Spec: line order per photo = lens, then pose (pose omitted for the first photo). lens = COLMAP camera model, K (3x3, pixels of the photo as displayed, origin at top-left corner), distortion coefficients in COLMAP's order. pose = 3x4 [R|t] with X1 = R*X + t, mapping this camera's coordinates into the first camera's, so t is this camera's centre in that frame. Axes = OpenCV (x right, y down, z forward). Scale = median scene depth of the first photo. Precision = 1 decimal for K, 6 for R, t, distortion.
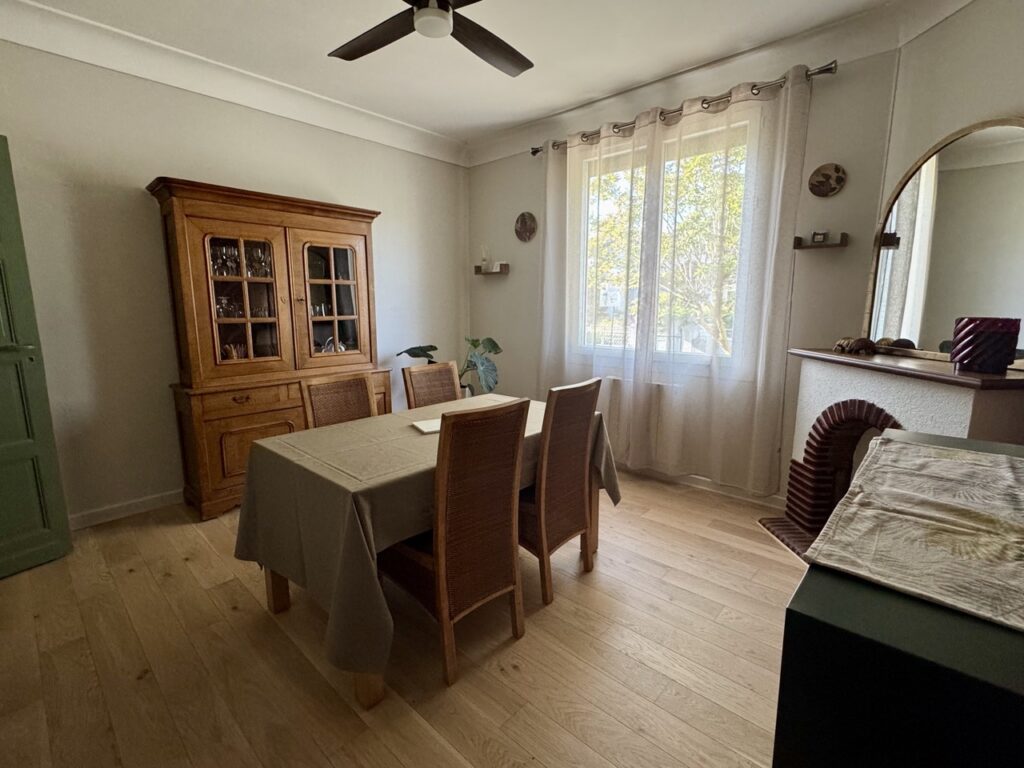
lens RADIAL K [[477.6, 0, 510.9], [0, 477.6, 381.3], [0, 0, 1]] dist [0.002292, 0.000142]
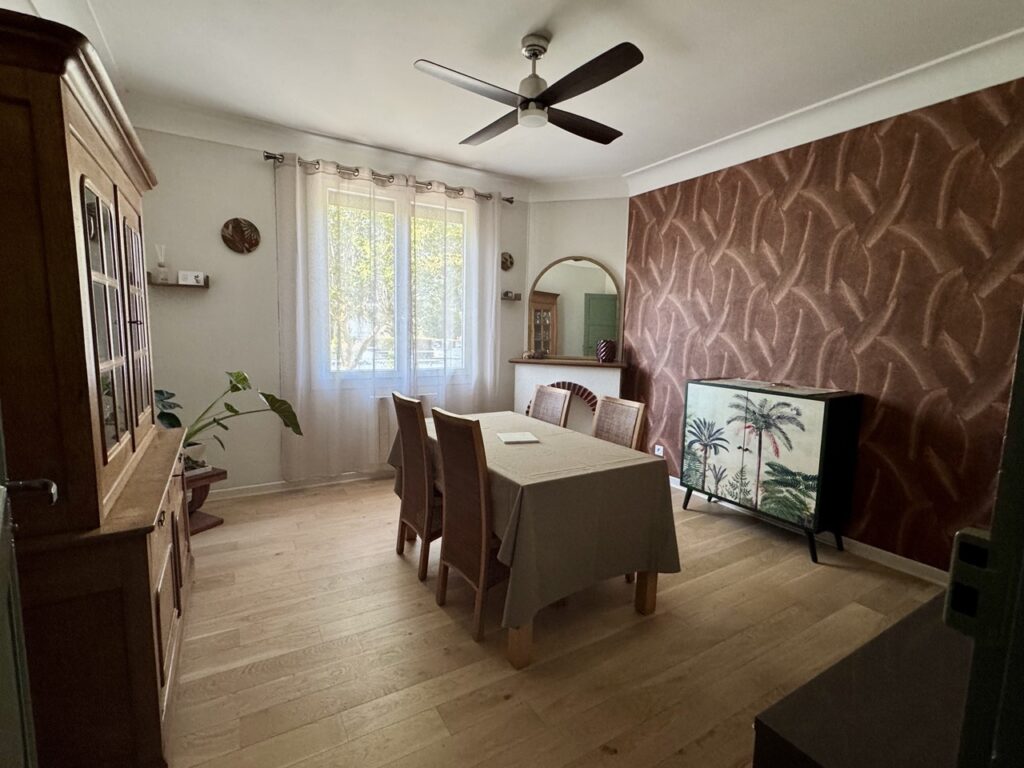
lens RADIAL K [[477.6, 0, 511.0], [0, 477.6, 381.8], [0, 0, 1]] dist [0.002292, 0.000142]
pose [[0.271115, -0.100708, 0.957264, -0.883028], [0.134928, 0.988668, 0.065798, -0.085648], [-0.953043, 0.111323, 0.281632, 0.464283]]
